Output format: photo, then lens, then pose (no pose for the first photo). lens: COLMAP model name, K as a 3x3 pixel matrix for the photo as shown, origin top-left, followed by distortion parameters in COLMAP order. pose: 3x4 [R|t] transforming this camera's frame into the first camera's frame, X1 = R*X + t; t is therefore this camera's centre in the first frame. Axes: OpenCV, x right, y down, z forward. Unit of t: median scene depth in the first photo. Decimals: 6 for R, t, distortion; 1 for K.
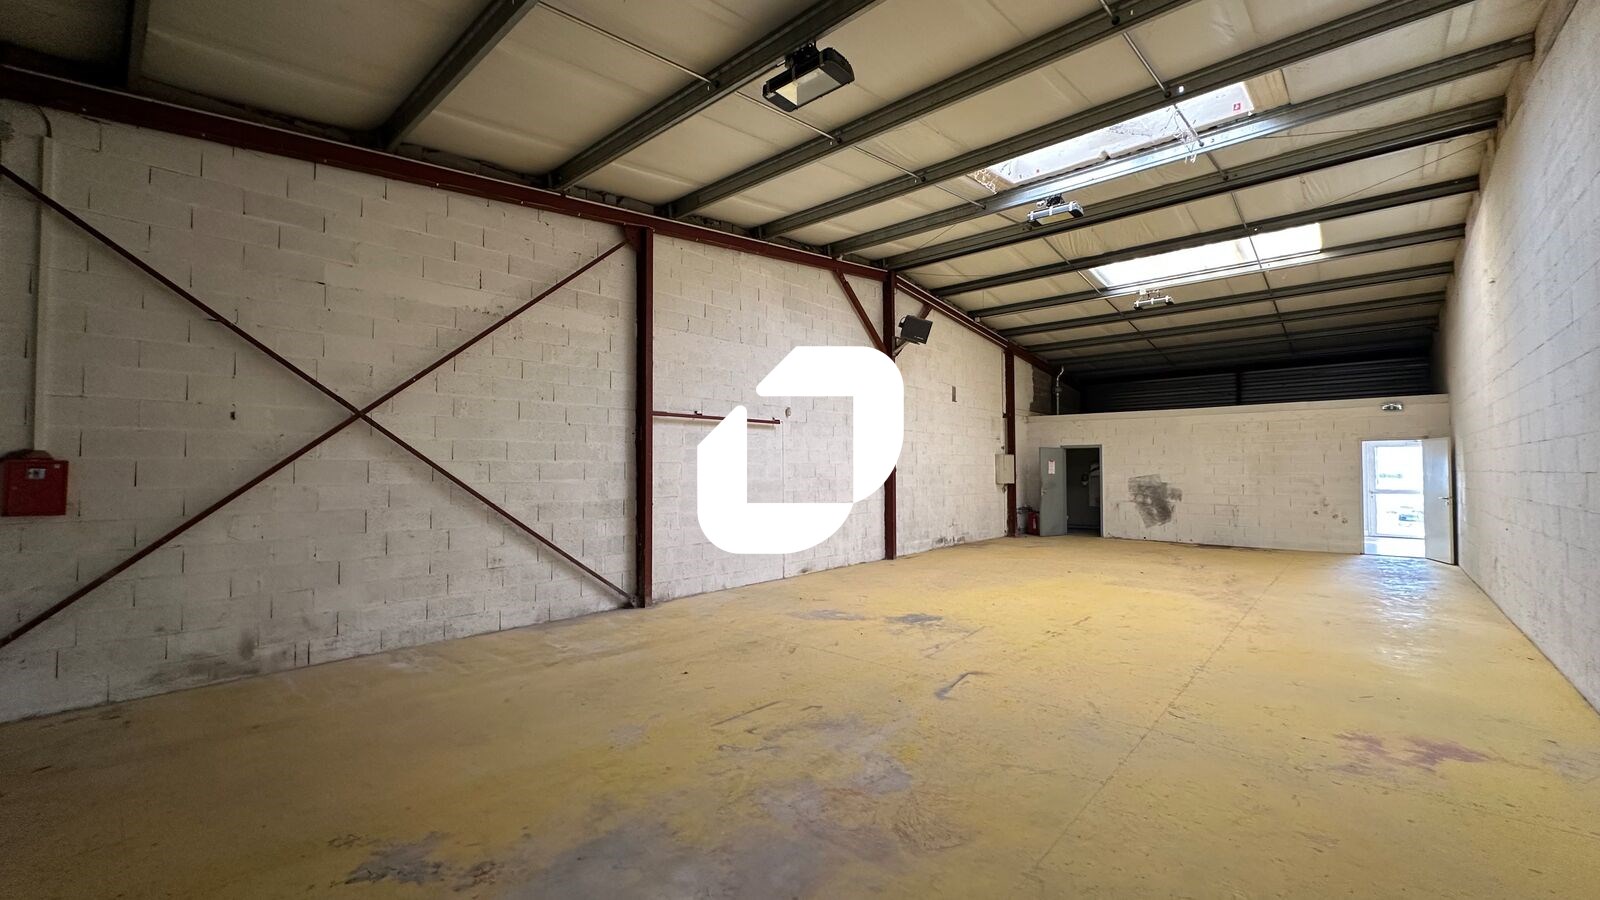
lens RADIAL K [[636.7, 0, 800.0], [0, 636.7, 450.0], [0, 0, 1]] dist [-0.000919, 0.000228]
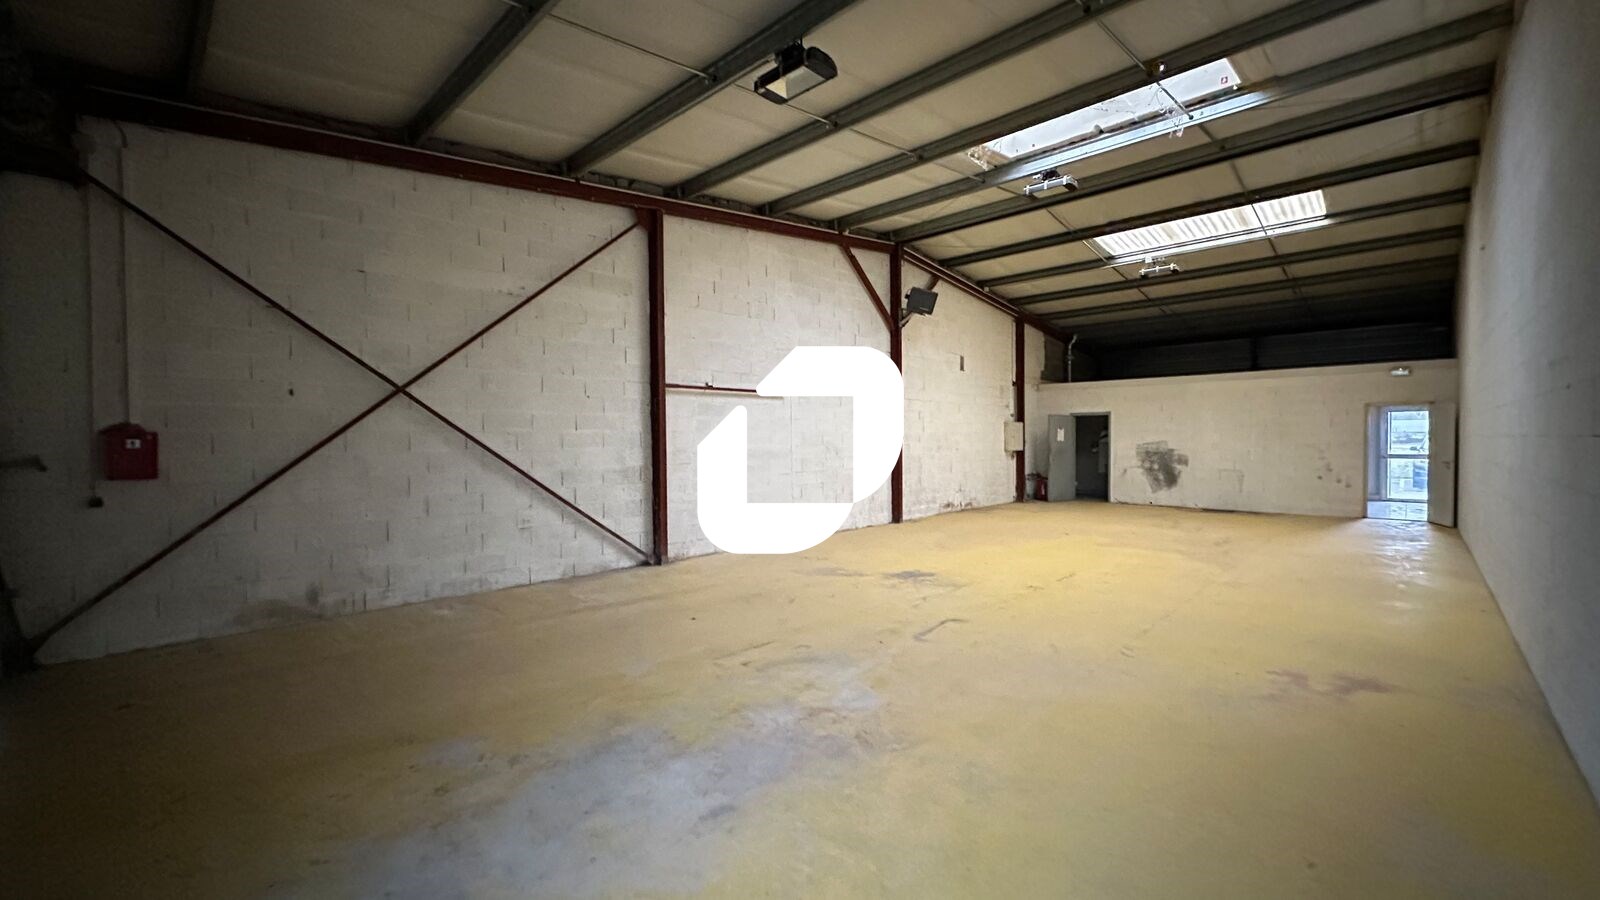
lens RADIAL K [[635.1, 0, 800.0], [0, 635.1, 450.0], [0, 0, 1]] dist [0.000113, 0.000010]
pose [[0.999279, -0.005203, -0.037609, 0.030716], [0.007012, 0.998816, 0.048144, 0.000540], [0.037314, -0.048373, 0.998132, -0.056519]]
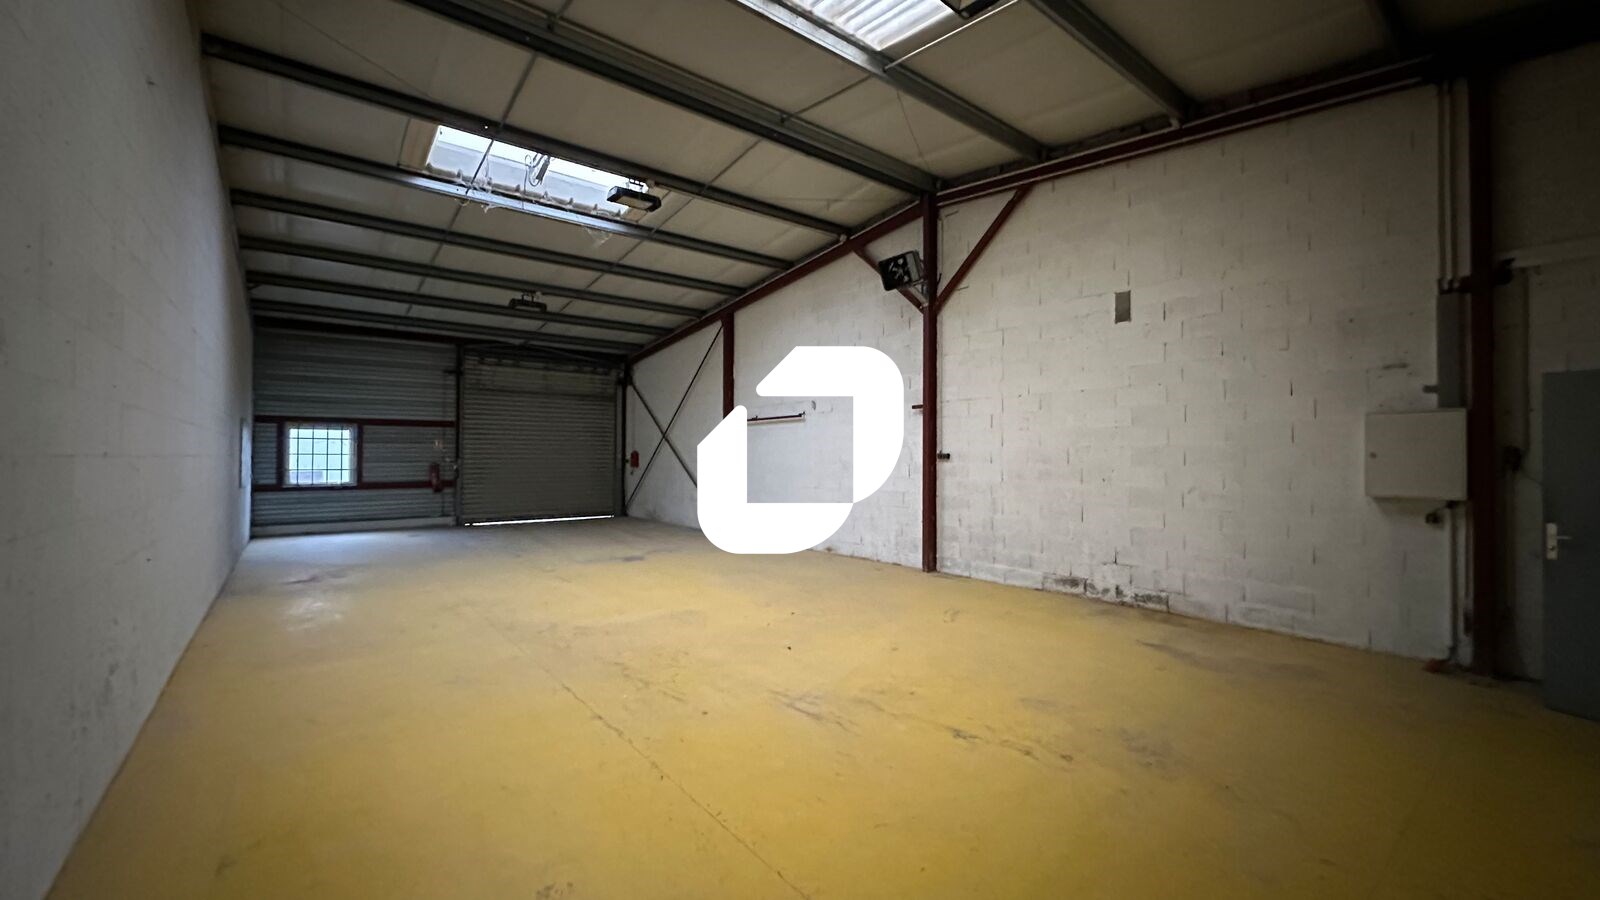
lens RADIAL K [[638.7, 0, 800.0], [0, 638.7, 450.0], [0, 0, 1]] dist [-0.000246, 0.000138]
pose [[-0.165726, -0.010983, -0.986111, 1.268461], [0.026925, 0.999515, -0.015657, 0.043247], [0.985804, -0.029146, -0.165350, 1.331812]]
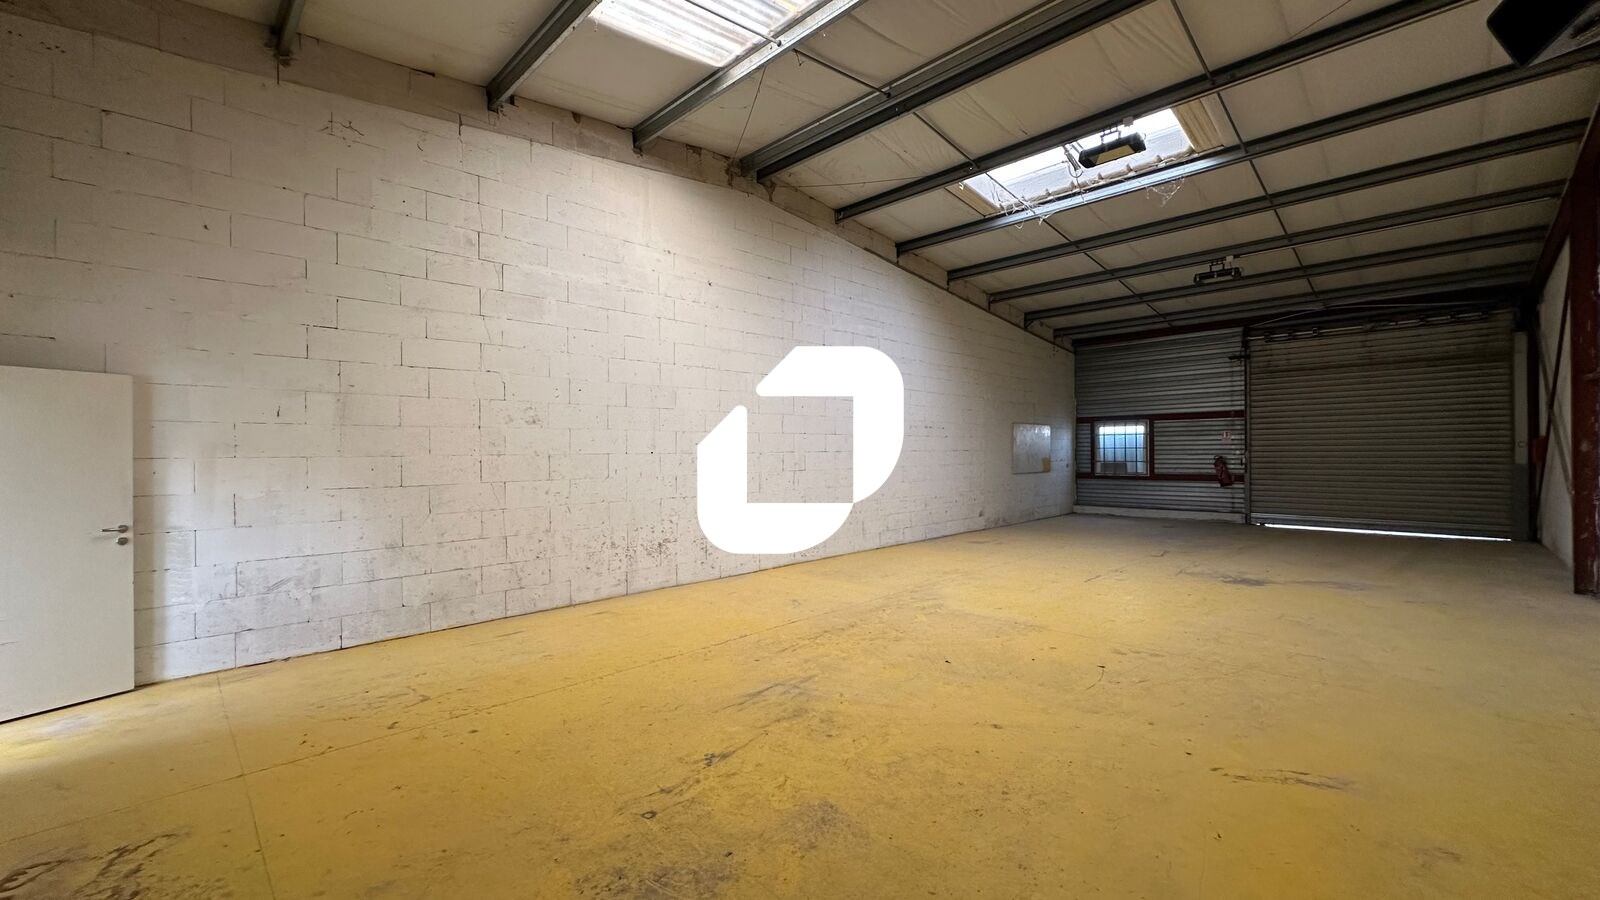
lens RADIAL K [[638.5, 0, 800.0], [0, 638.5, 450.0], [0, 0, 1]] dist [0.000831, 0.000394]
pose [[-0.998706, 0.008487, 0.050141, 0.743145], [0.006884, 0.999463, -0.032049, 0.055297], [-0.050386, -0.031662, -0.998228, 1.762981]]
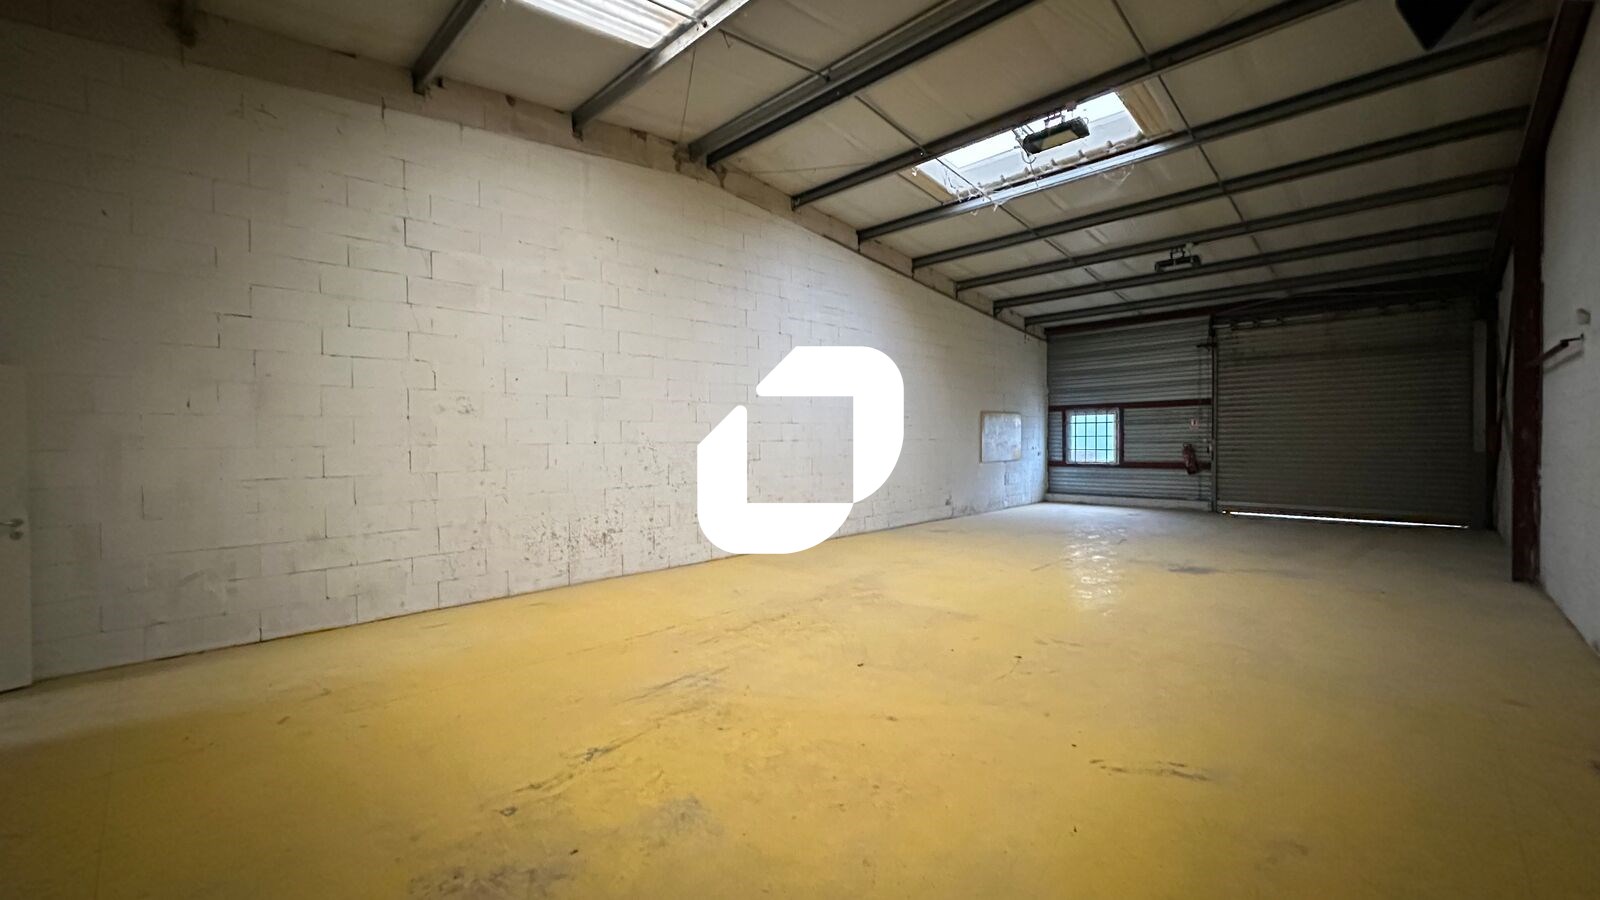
lens RADIAL K [[636.7, 0, 800.0], [0, 636.7, 450.0], [0, 0, 1]] dist [-0.000919, 0.000228]
pose [[-0.998998, 0.009624, 0.043711, 0.674071], [0.009026, 0.999864, -0.013838, 0.054250], [-0.043838, -0.013430, -0.998948, 1.751189]]
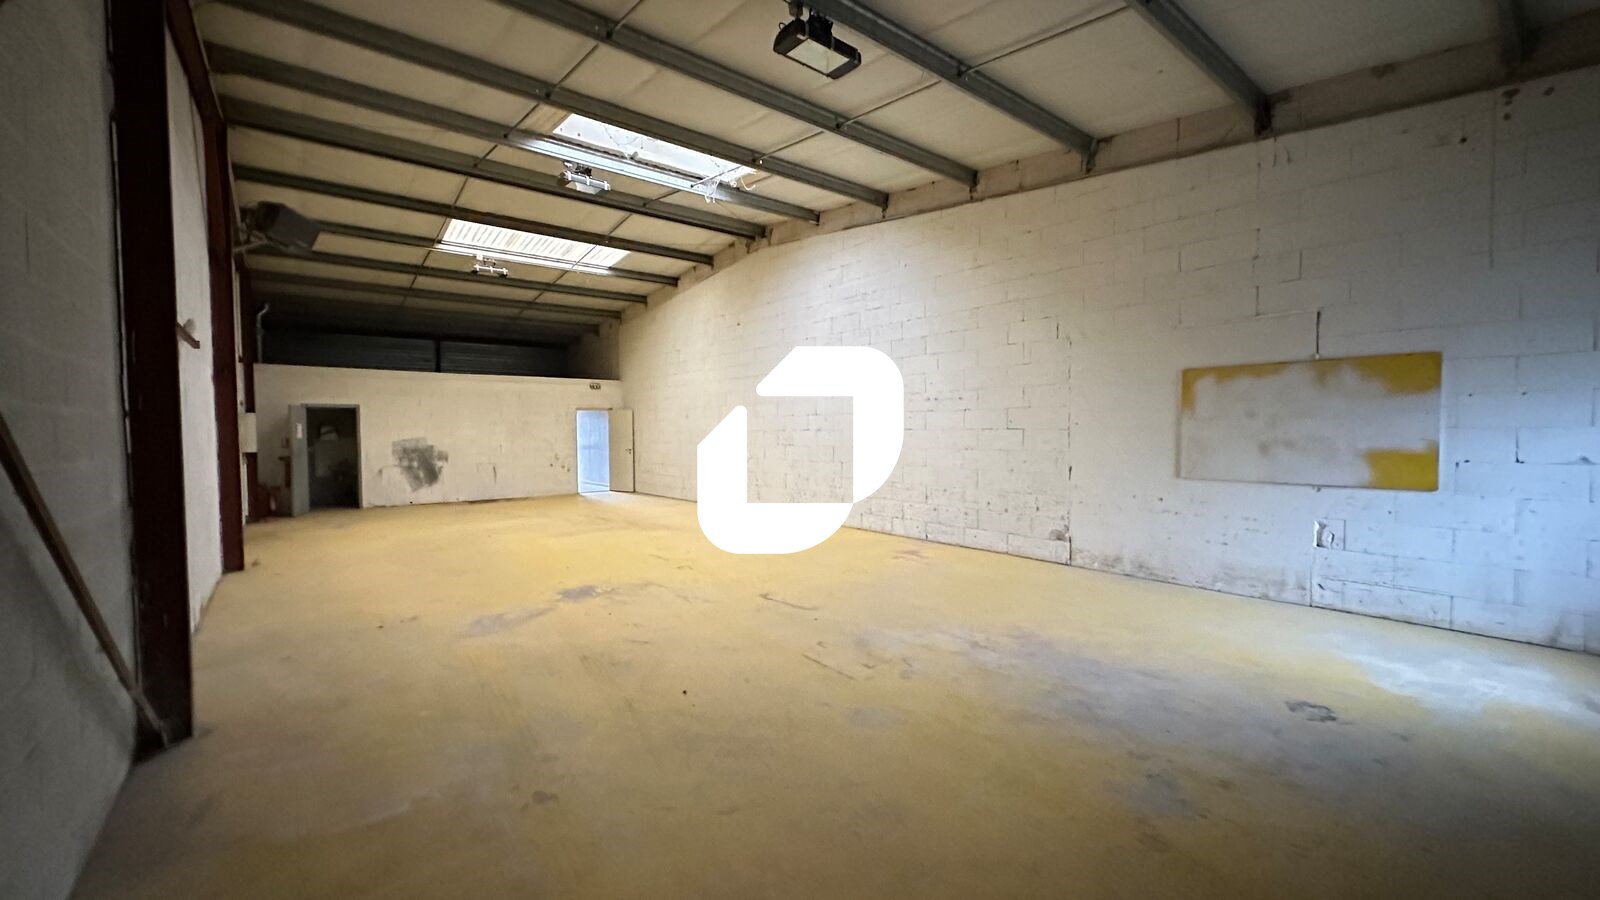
lens RADIAL K [[636.7, 0, 800.0], [0, 636.7, 450.0], [0, 0, 1]] dist [-0.000919, 0.000228]
pose [[0.159036, -0.032738, 0.986730, -0.543602], [-0.021412, 0.999101, 0.036599, 0.015838], [-0.987041, -0.026948, 0.158192, 0.448151]]
